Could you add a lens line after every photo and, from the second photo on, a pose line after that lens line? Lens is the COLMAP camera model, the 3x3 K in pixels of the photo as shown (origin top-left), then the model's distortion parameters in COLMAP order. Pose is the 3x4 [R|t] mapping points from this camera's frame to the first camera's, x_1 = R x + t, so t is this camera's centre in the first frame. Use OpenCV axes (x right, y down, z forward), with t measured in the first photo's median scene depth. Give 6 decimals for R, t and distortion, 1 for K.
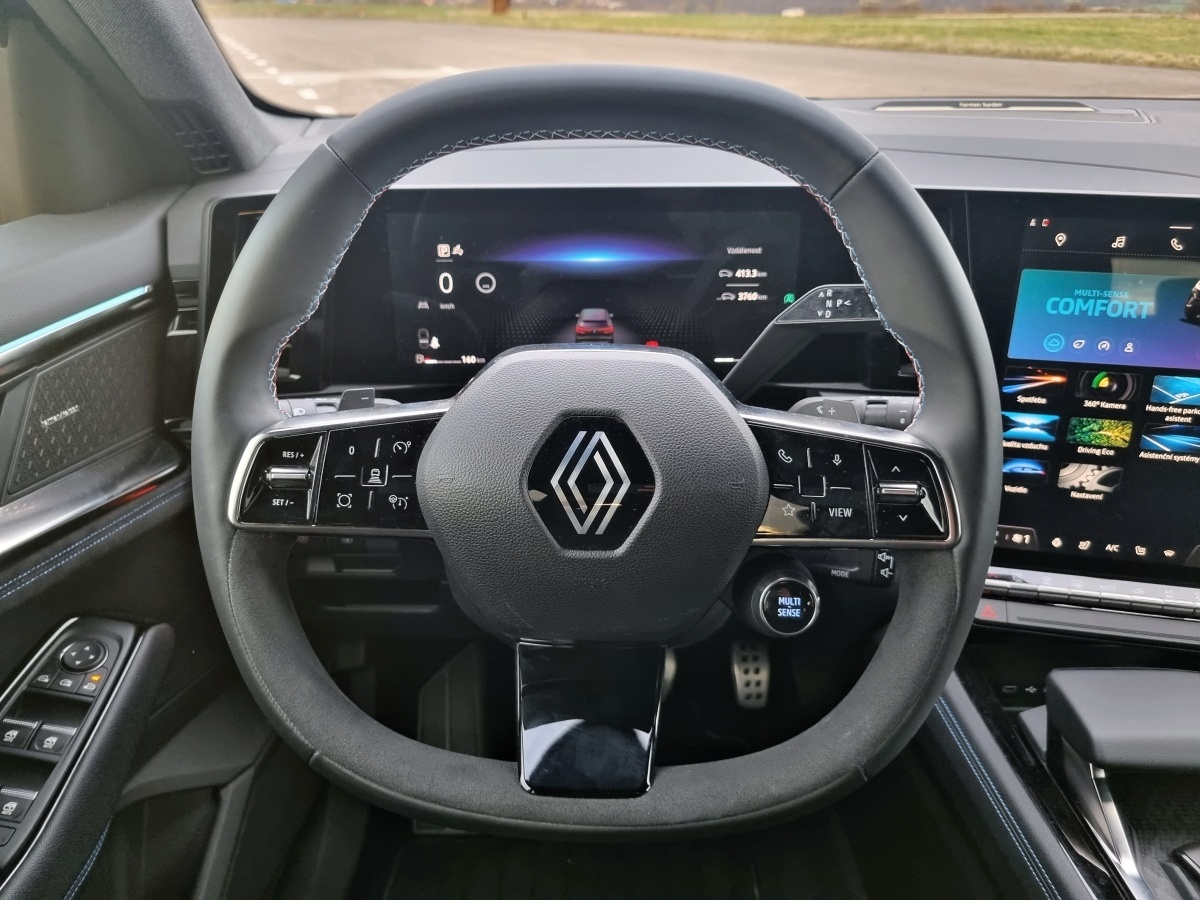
lens RADIAL K [[928.8, 0, 601.0], [0, 928.8, 451.2], [0, 0, 1]] dist [0.027168, -0.006256]
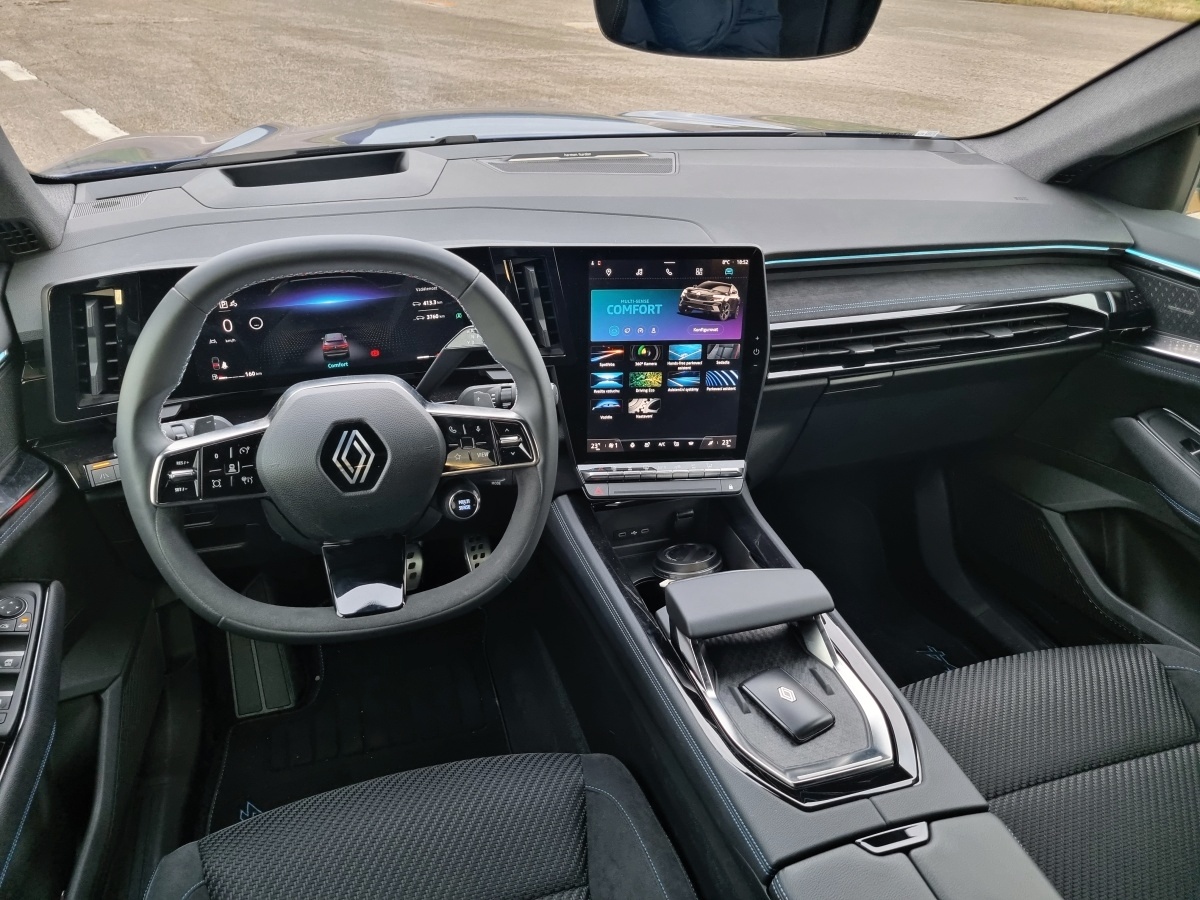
lens RADIAL K [[928.8, 0, 594.5], [0, 928.8, 453.7], [0, 0, 1]] dist [0.027168, -0.006256]
pose [[0.956486, -0.132321, 0.260051, -0.028220], [0.106732, 0.988158, 0.110235, -0.108730], [-0.271558, -0.077682, 0.959282, -0.815841]]
